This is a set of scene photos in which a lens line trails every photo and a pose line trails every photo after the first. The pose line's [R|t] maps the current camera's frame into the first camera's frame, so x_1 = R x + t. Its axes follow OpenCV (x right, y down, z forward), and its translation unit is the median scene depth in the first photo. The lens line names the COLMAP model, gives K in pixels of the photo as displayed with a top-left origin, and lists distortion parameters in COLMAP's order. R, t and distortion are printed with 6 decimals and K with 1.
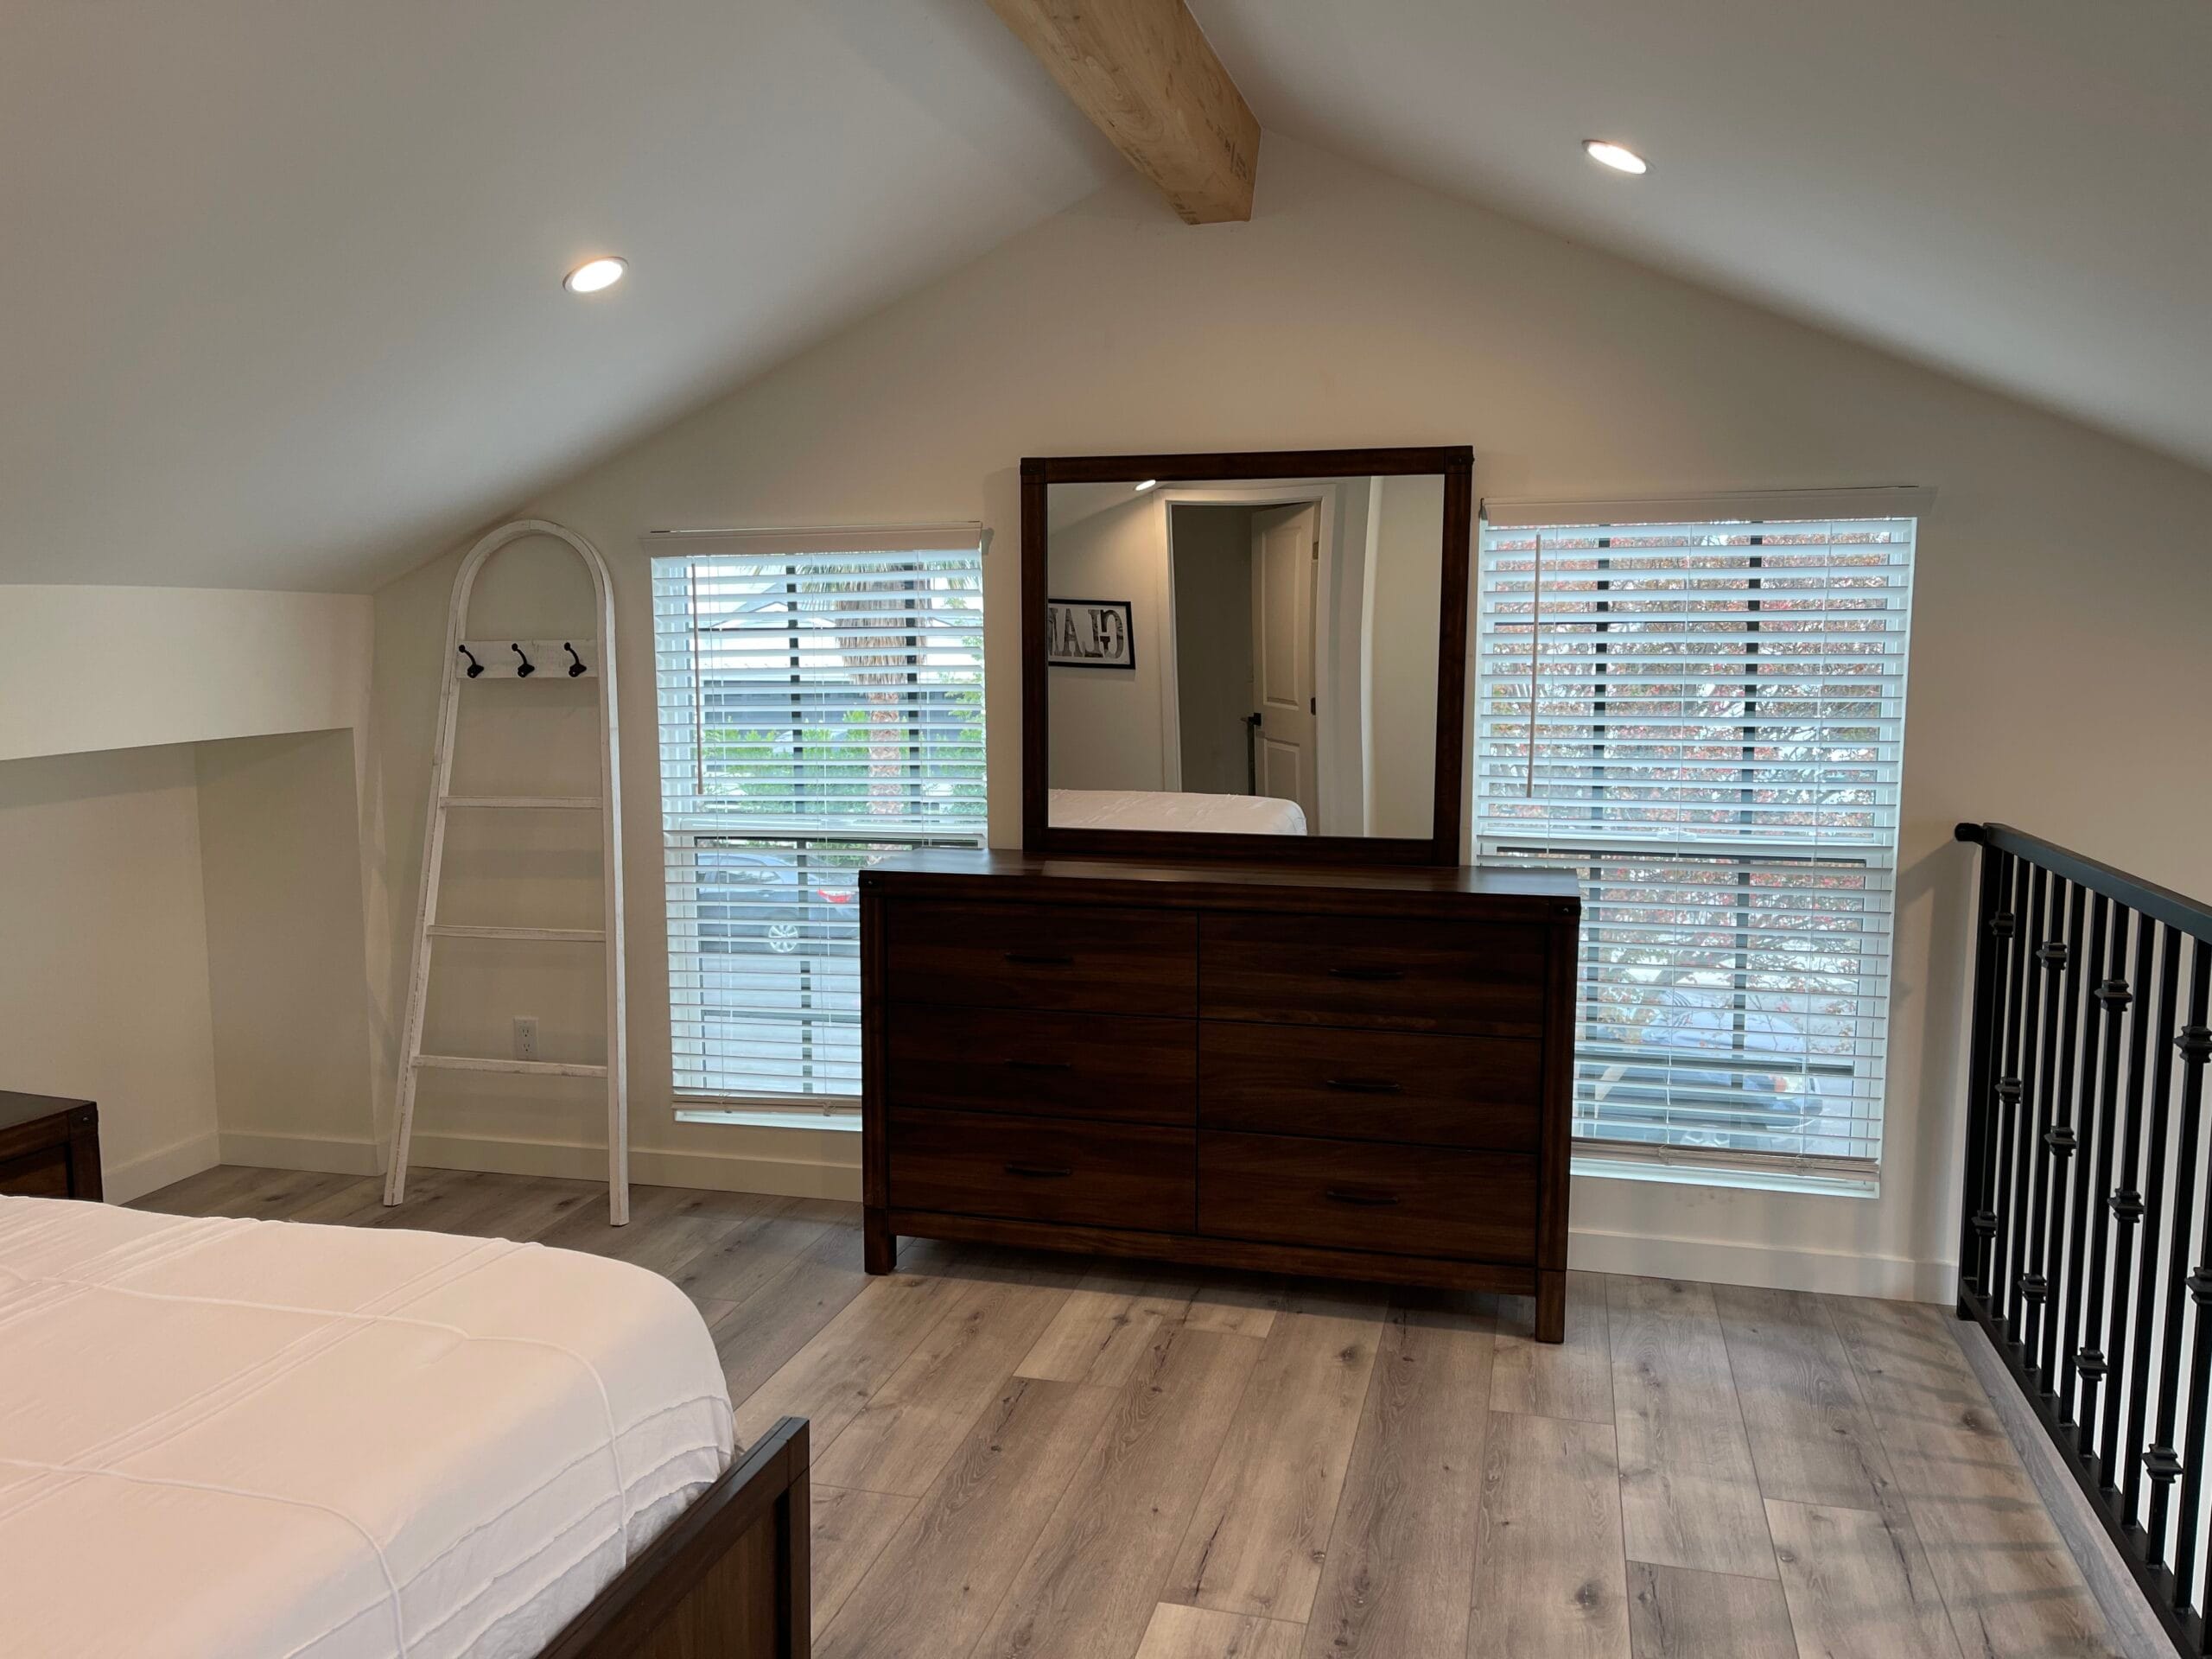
lens RADIAL K [[1681.9, 0, 1116.0], [0, 1681.9, 831.0], [0, 0, 1]] dist [0.067192, -0.083521]
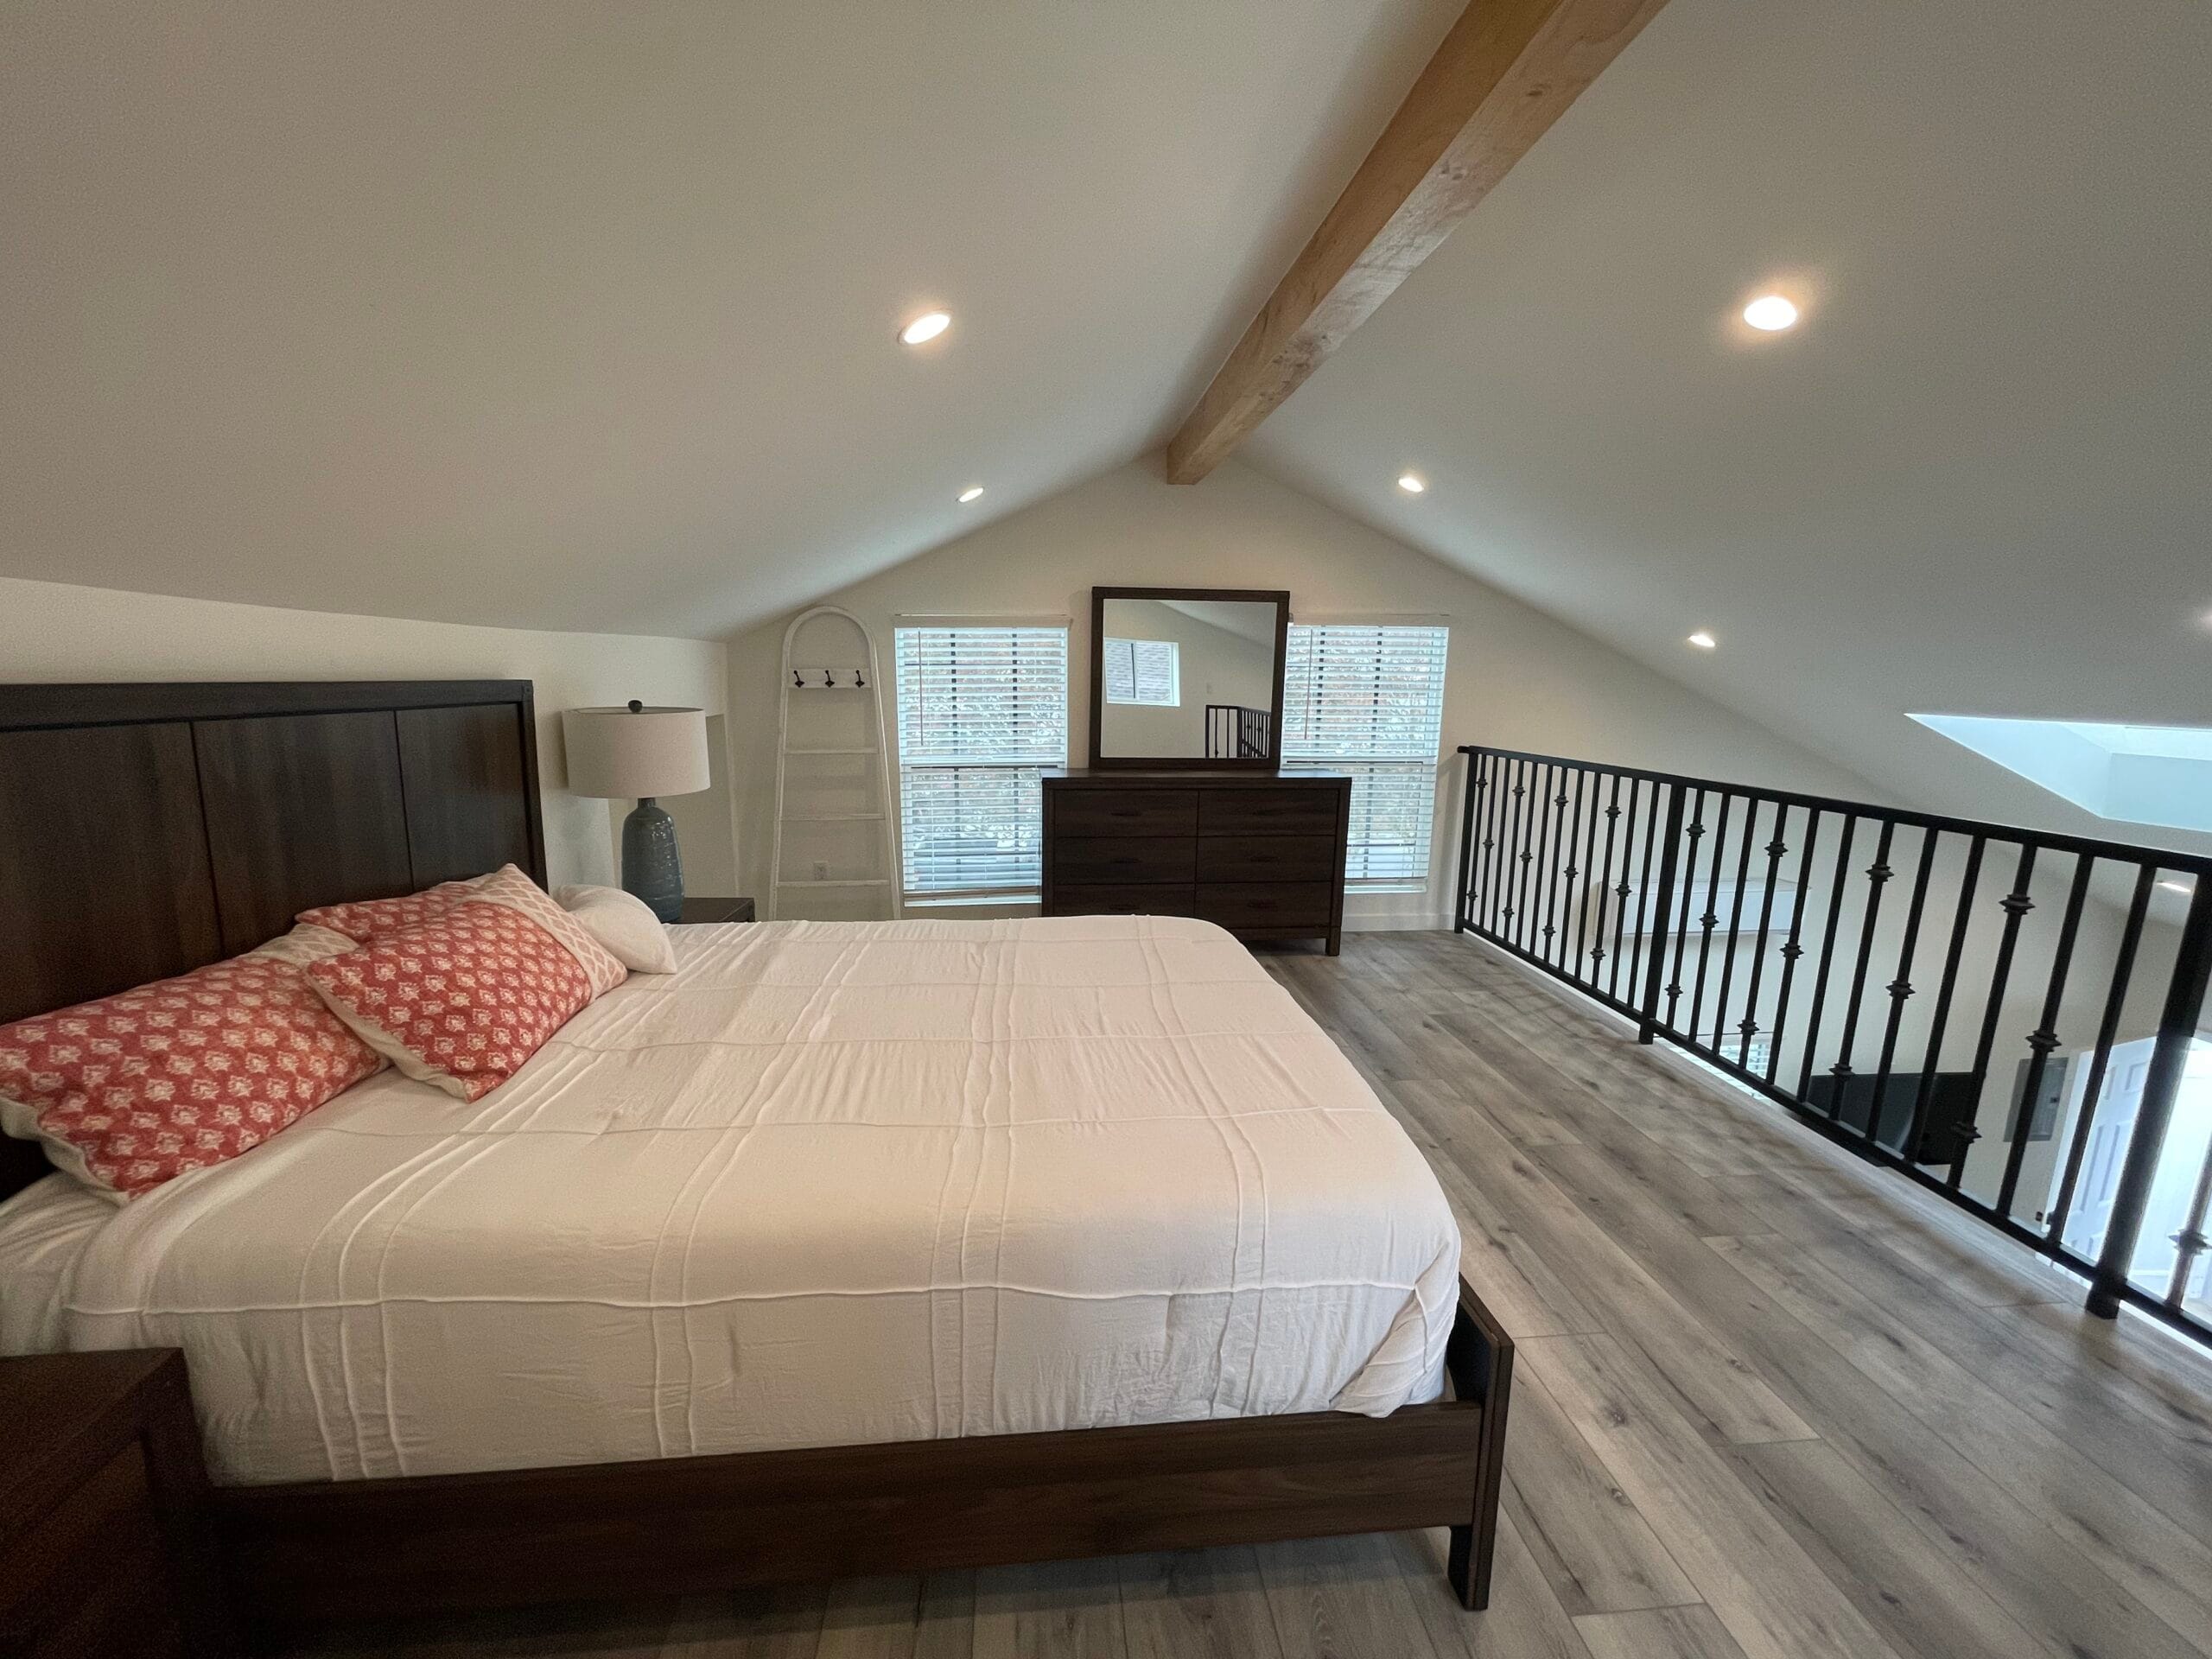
lens RADIAL K [[894.6, 0, 1103.8], [0, 894.6, 833.7], [0, 0, 1]] dist [0.002279, -0.001371]
pose [[0.938812, -0.050419, 0.340720, -0.475861], [0.028579, 0.997220, 0.068820, 0.018708], [-0.343243, -0.054872, 0.937642, -0.108370]]
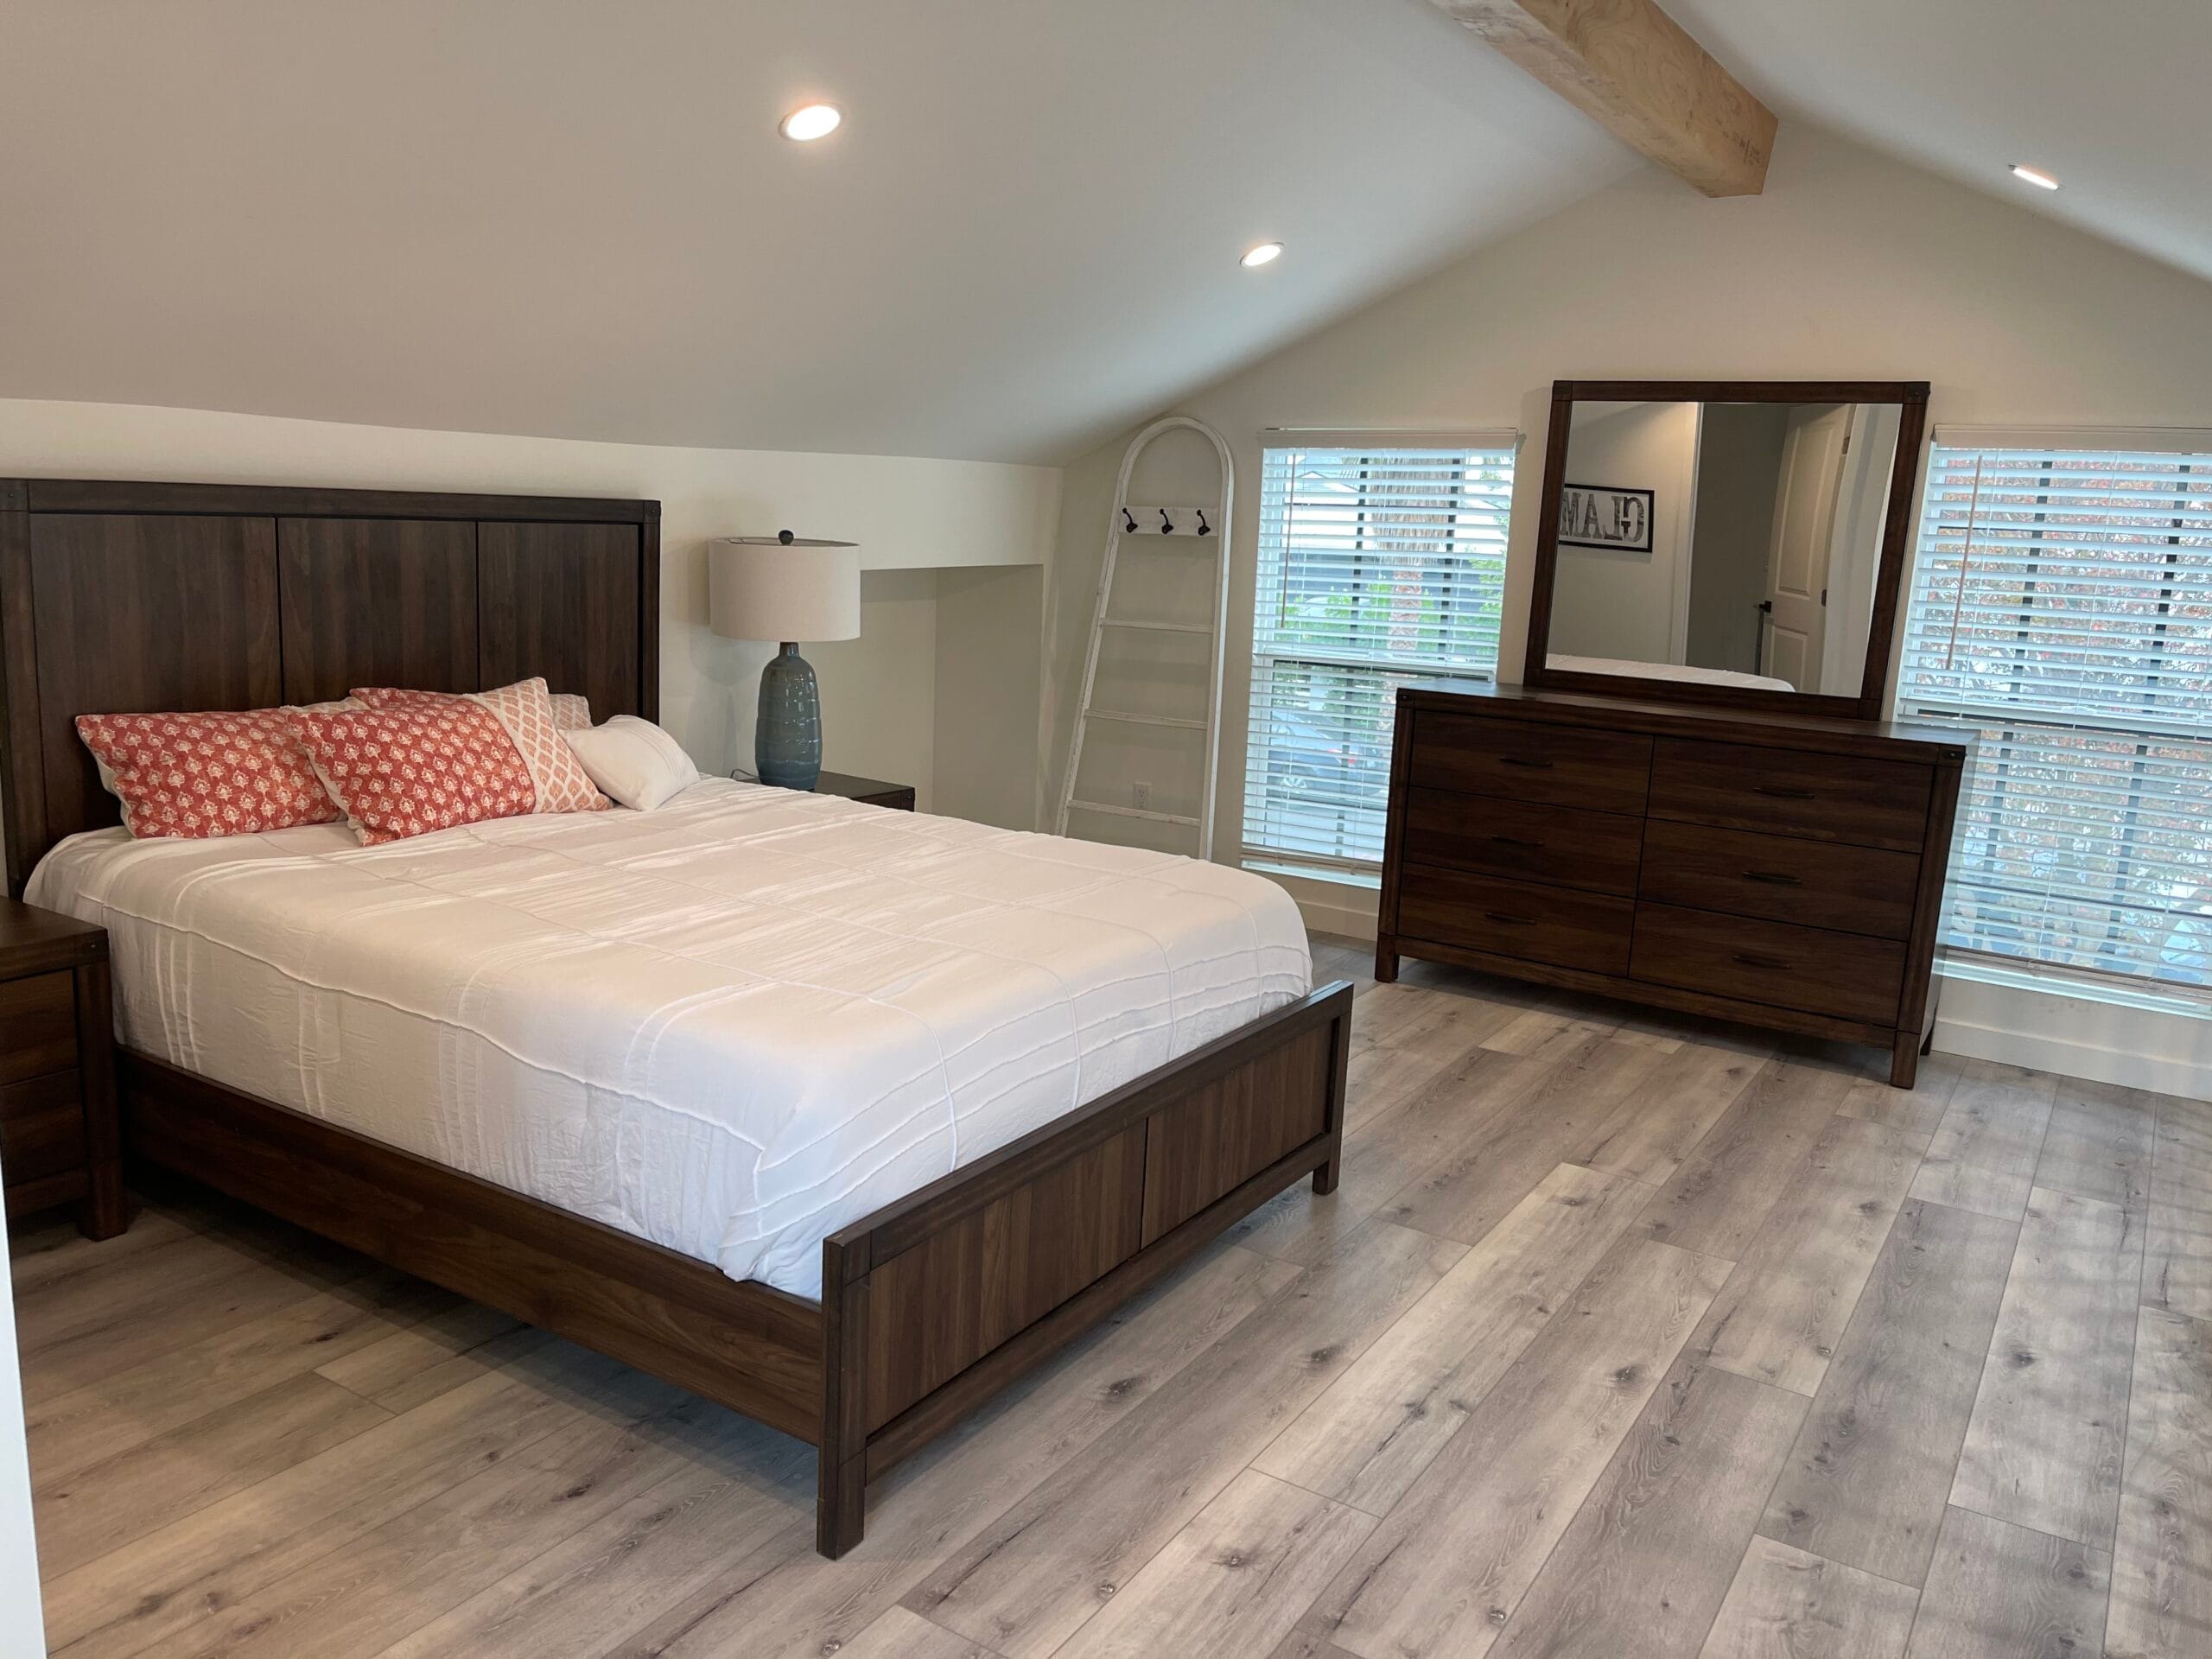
lens RADIAL K [[1681.9, 0, 1113.5], [0, 1681.9, 829.4], [0, 0, 1]] dist [0.067192, -0.083521]
pose [[0.952230, 0.101916, -0.287873, 0.033601], [-0.080735, 0.993143, 0.084548, 0.040854], [0.294516, -0.057268, 0.953929, -0.383248]]
